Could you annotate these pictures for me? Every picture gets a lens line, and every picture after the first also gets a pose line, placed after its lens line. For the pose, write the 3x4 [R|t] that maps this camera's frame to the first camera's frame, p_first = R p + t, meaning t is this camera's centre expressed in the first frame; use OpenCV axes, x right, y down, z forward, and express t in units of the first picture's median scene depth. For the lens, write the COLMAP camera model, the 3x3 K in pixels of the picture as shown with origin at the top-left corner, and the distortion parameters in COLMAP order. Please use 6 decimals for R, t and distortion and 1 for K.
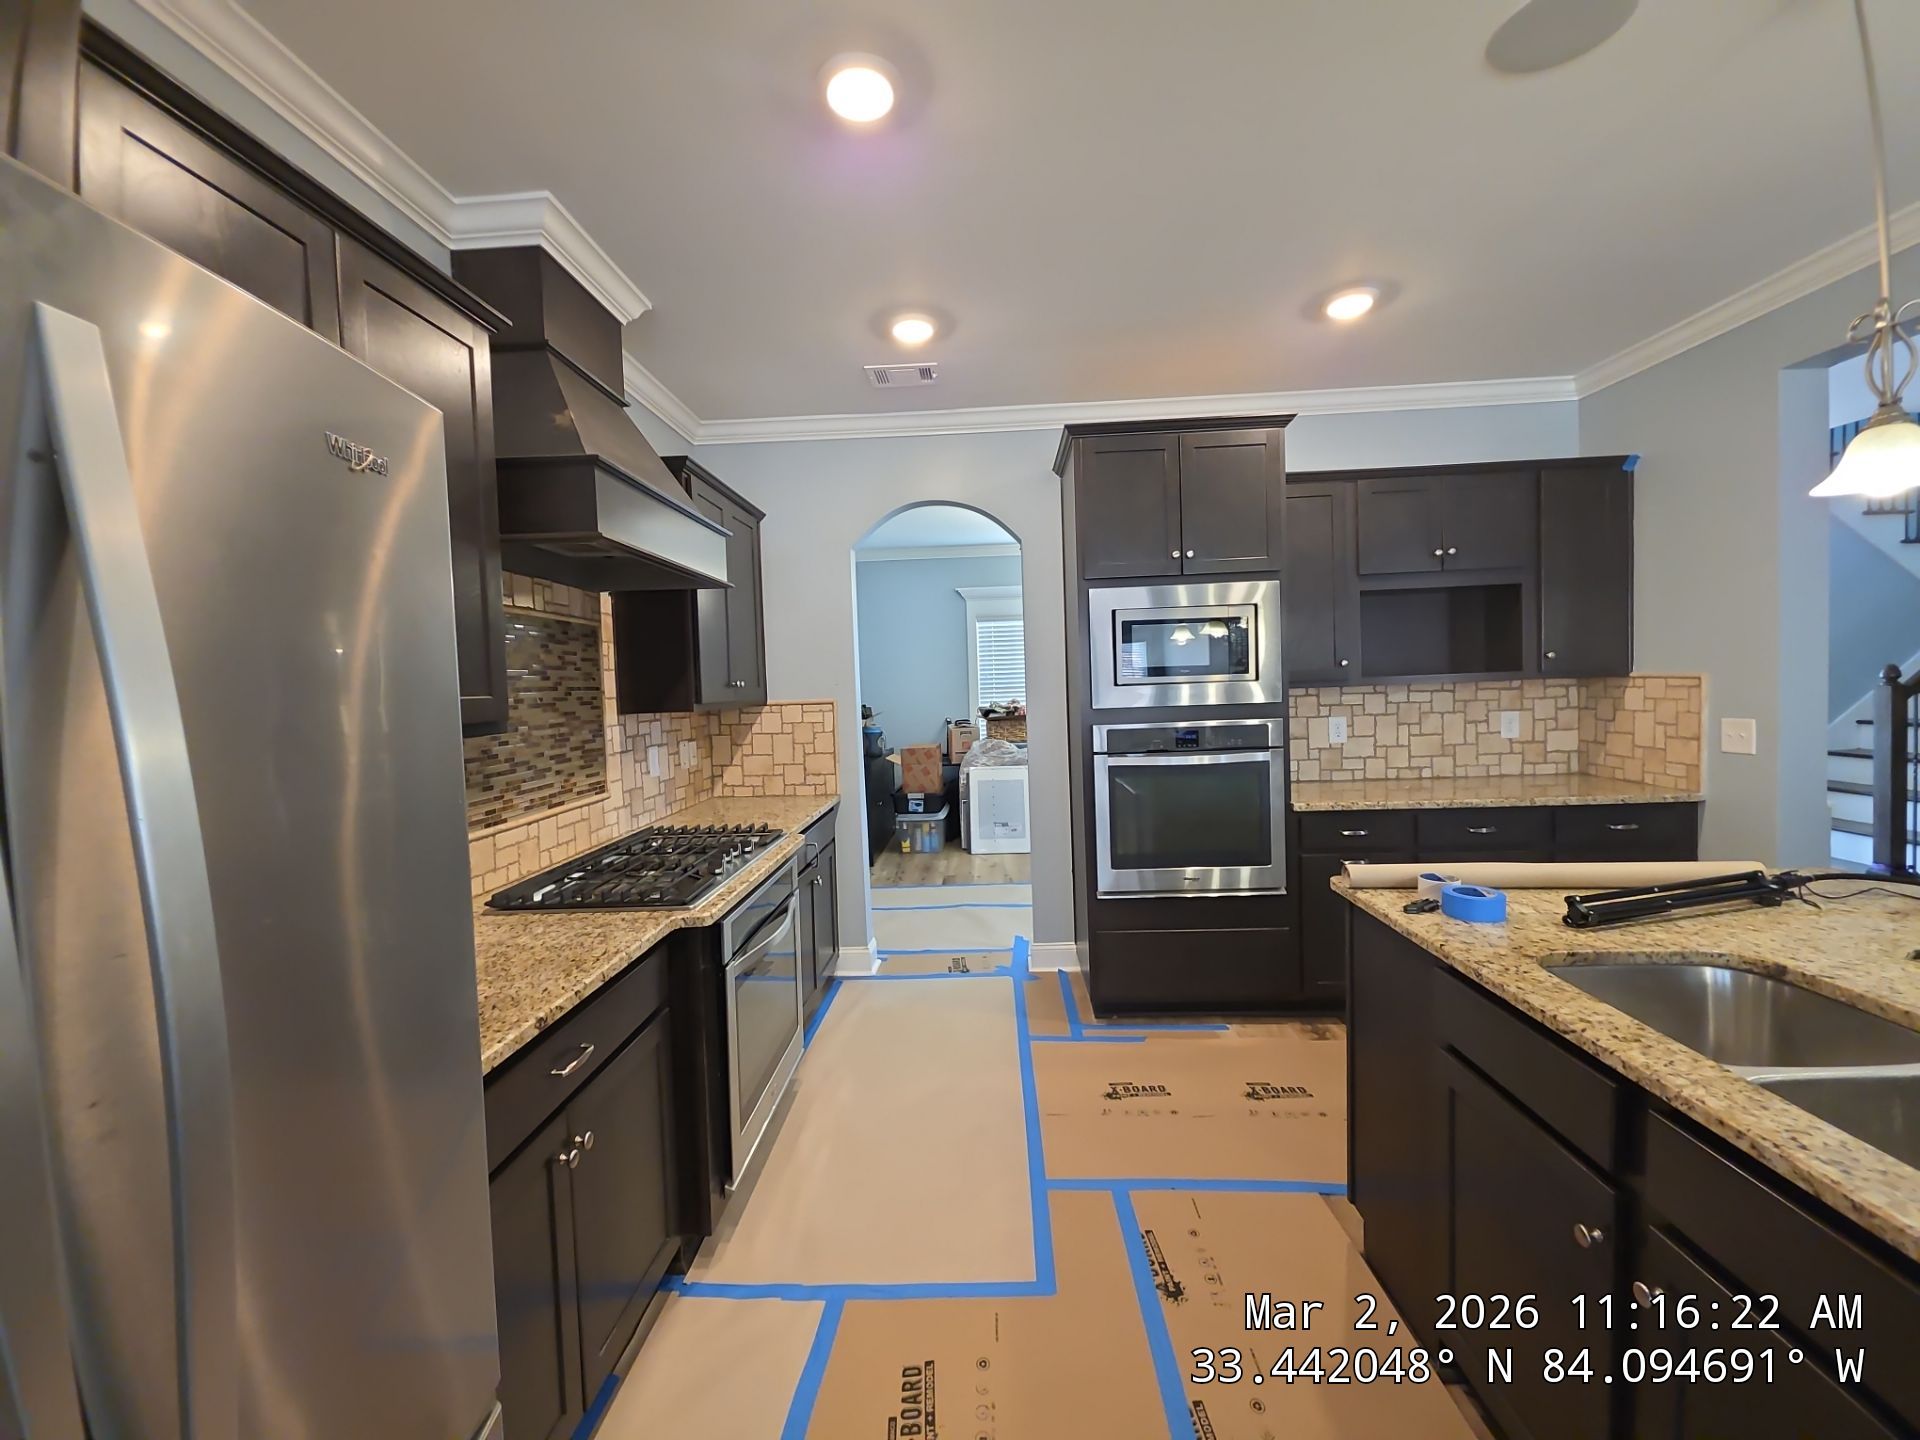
lens RADIAL K [[757.4, 0, 958.1], [0, 757.4, 713.3], [0, 0, 1]] dist [0.013927, -0.007808]
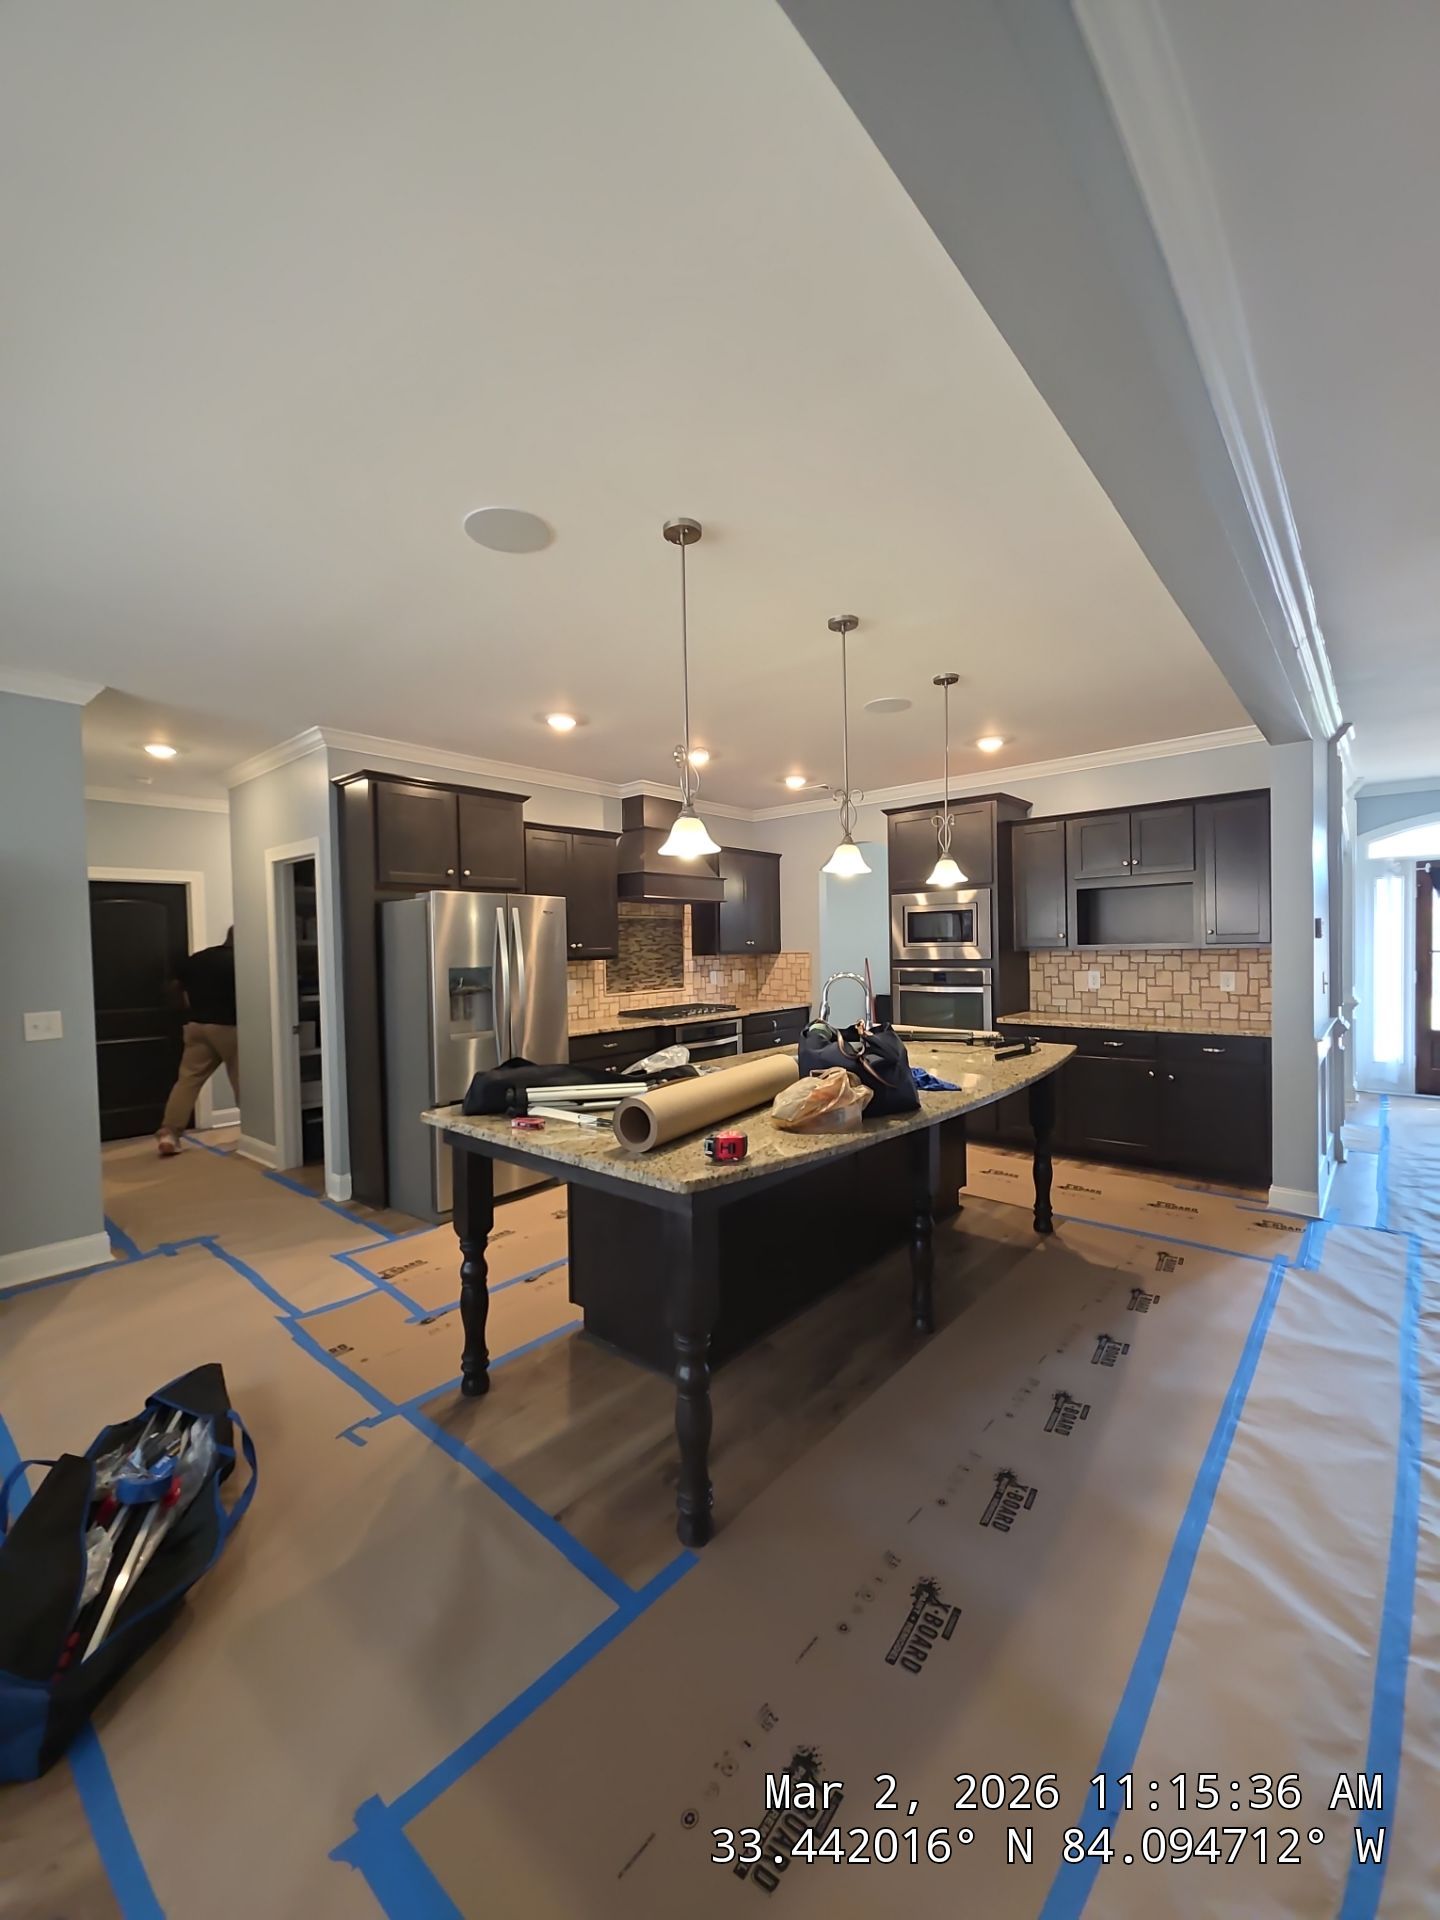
lens RADIAL K [[757.4, 0, 722.0], [0, 757.4, 968.8], [0, 0, 1]] dist [0.013927, -0.007808]
pose [[0.784814, 0.037890, -0.618572, 1.003320], [-0.032170, 0.999274, 0.020394, -0.007665], [0.618896, 0.003893, 0.785463, -0.728671]]
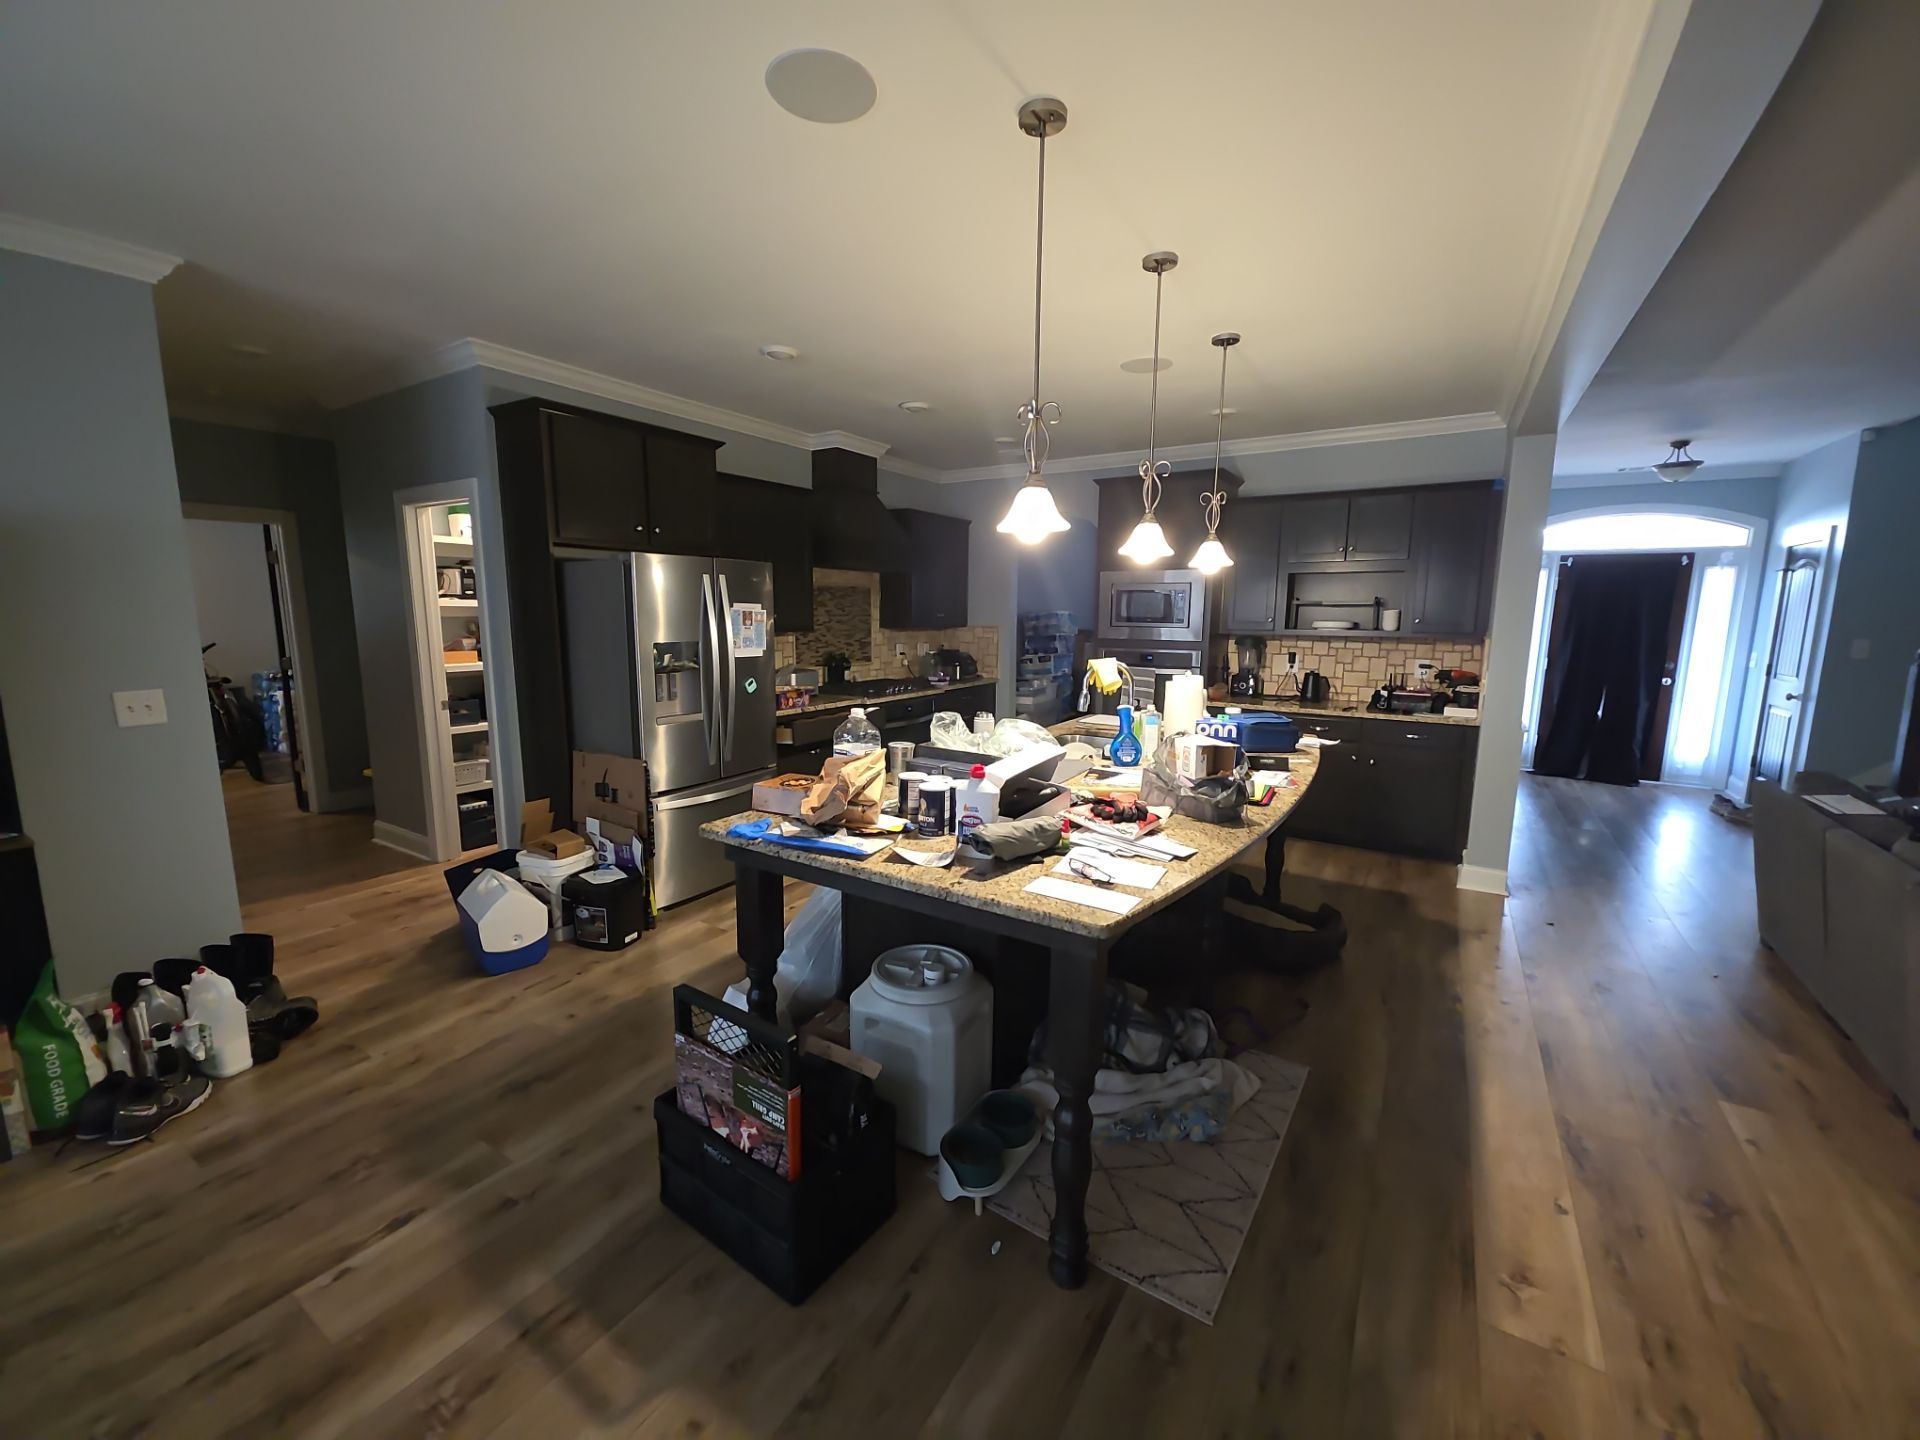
lens RADIAL K [[757.4, 0, 952.3], [0, 757.4, 722.9], [0, 0, 1]] dist [0.013927, -0.007808]
pose [[0.866070, 0.117020, -0.486034, 0.783322], [-0.059354, 0.989411, 0.132452, -0.025737], [0.496387, -0.085864, 0.863844, -0.765918]]
